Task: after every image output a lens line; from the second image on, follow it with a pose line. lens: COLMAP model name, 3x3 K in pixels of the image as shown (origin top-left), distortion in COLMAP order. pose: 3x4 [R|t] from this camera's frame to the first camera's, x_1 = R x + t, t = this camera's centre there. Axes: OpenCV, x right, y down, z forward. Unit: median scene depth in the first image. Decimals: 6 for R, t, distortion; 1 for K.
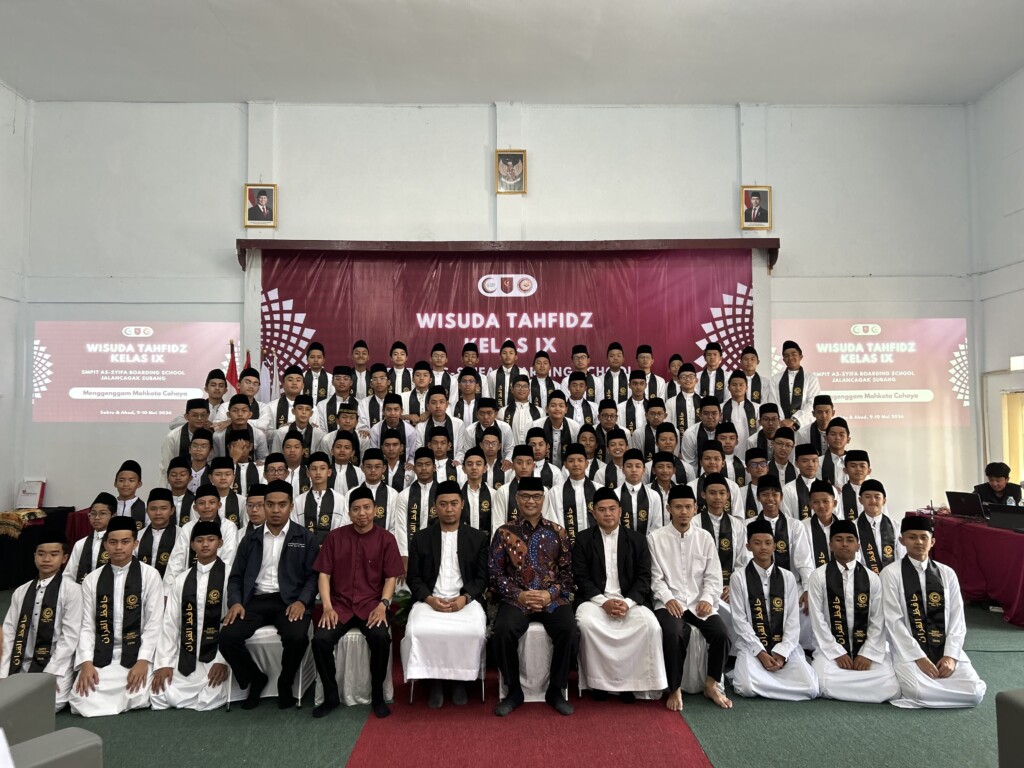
lens RADIAL K [[782.1, 0, 514.1], [0, 782.1, 384.8], [0, 0, 1]] dist [0.035475, -0.028064]
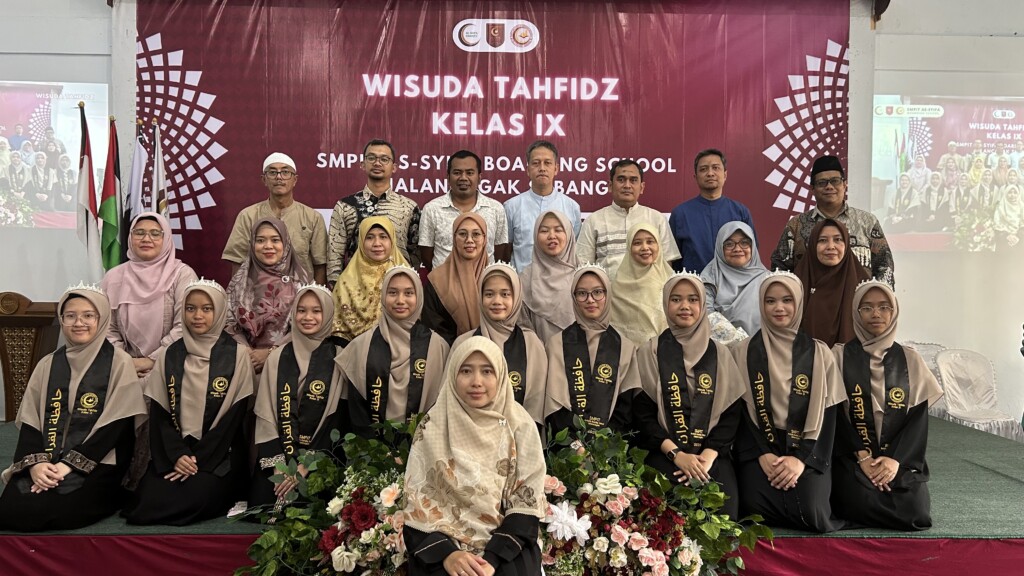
lens RADIAL K [[779.8, 0, 508.9], [0, 779.8, 290.6], [0, 0, 1]] dist [0.017681, -0.004841]
pose [[0.999865, 0.016176, 0.002900, 0.004419], [-0.016341, 0.997323, 0.071266, 0.046906], [-0.001740, -0.071304, 0.997453, 0.298533]]
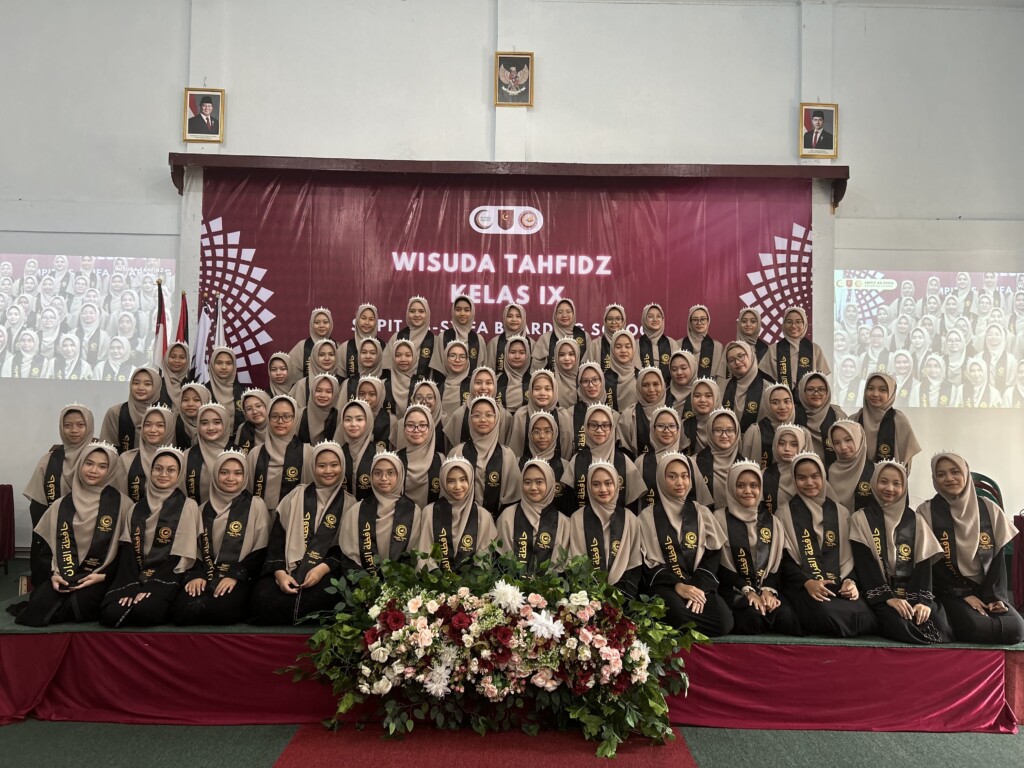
lens RADIAL K [[782.1, 0, 510.4], [0, 782.1, 374.9], [0, 0, 1]] dist [0.035475, -0.028064]
pose [[0.999560, 0.023406, -0.018232, 0.014283], [-0.023253, 0.999693, 0.008543, 0.025267], [0.018426, -0.008115, 0.999797, 0.193072]]
